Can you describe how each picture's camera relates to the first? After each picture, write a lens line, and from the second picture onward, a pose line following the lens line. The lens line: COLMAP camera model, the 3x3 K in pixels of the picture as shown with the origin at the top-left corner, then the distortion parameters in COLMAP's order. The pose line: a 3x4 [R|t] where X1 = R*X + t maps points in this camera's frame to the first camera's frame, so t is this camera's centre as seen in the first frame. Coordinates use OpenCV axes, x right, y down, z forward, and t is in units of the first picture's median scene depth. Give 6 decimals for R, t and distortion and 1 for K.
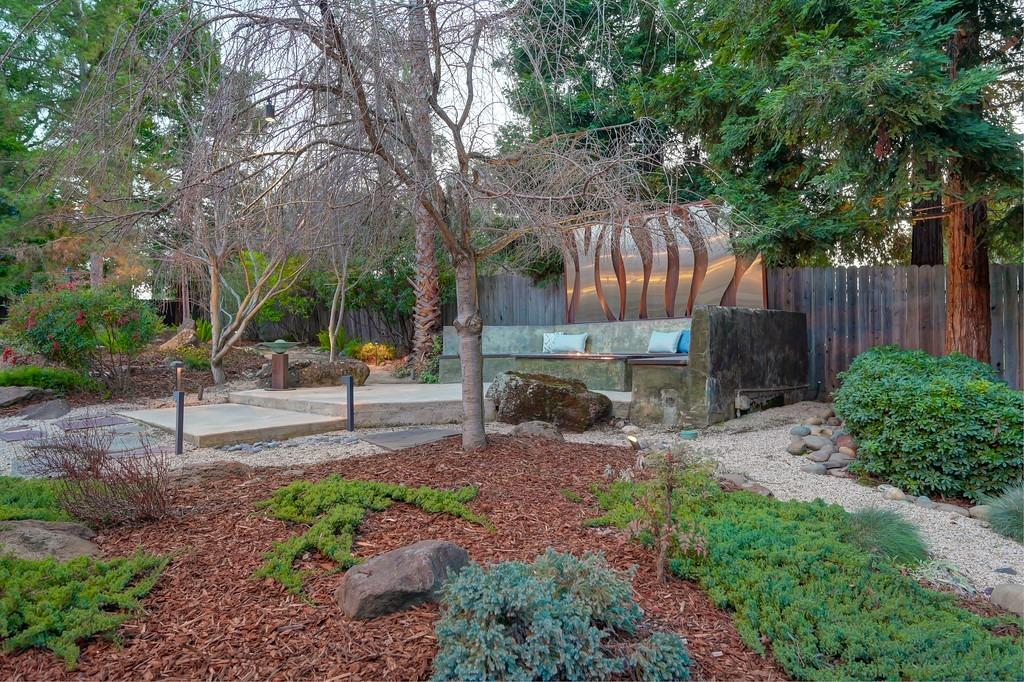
lens RADIAL K [[625.6, 0, 511.5], [0, 625.6, 344.7], [0, 0, 1]] dist [0.003243, 0.000262]
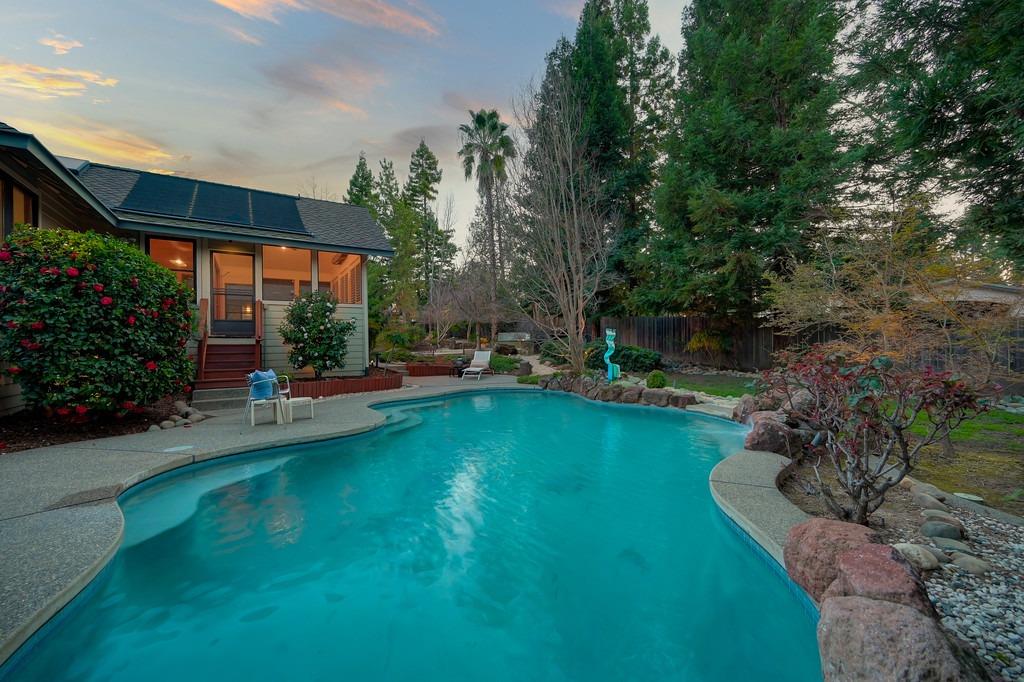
lens RADIAL K [[414.1, 0, 513.0], [0, 414.1, 340.1], [0, 0, 1]] dist [0.000933, 0.000518]
pose [[0.967821, -0.005844, -0.251571, 0.609239], [0.007461, 0.999957, 0.005474, 0.001109], [0.251528, -0.007175, 0.967823, -1.346474]]
